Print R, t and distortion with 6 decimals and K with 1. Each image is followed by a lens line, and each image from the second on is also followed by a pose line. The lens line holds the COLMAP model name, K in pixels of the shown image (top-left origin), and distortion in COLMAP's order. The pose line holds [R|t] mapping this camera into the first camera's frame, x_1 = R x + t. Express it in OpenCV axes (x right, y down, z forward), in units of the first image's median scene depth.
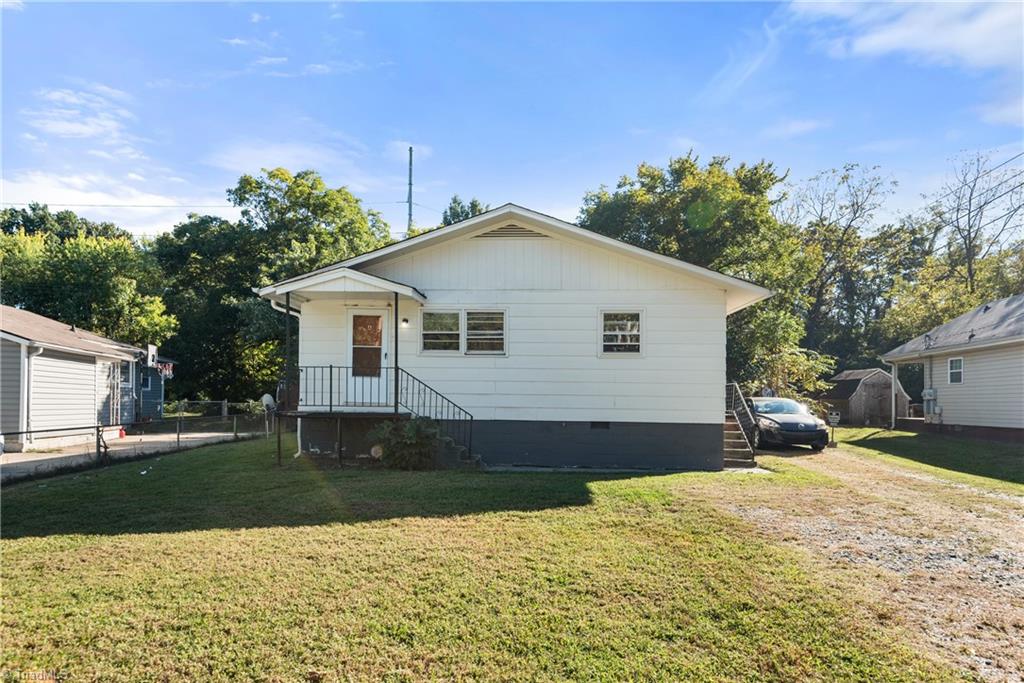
lens RADIAL K [[590.2, 0, 490.2], [0, 590.2, 366.6], [0, 0, 1]] dist [0.021530, -0.003277]
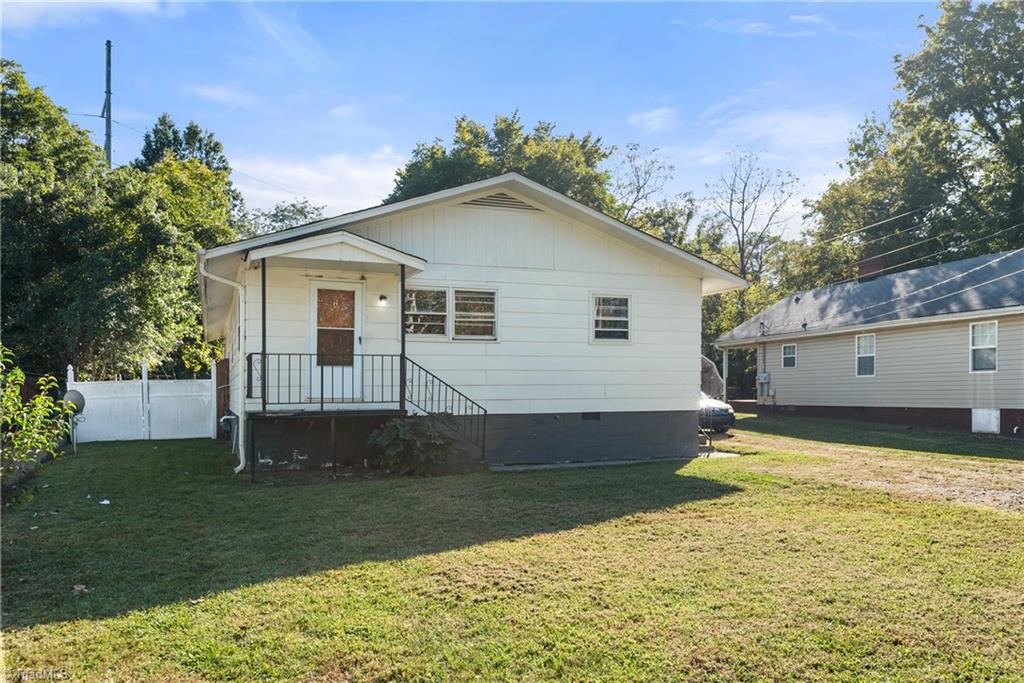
lens RADIAL K [[723.9, 0, 511.8], [0, 723.9, 355.6], [0, 0, 1]] dist [0.007419, -0.003386]
pose [[0.907999, -0.000159, 0.418972, -0.406122], [-0.003793, 0.999956, 0.008599, -0.006406], [-0.418954, -0.009397, 0.907959, 0.005315]]
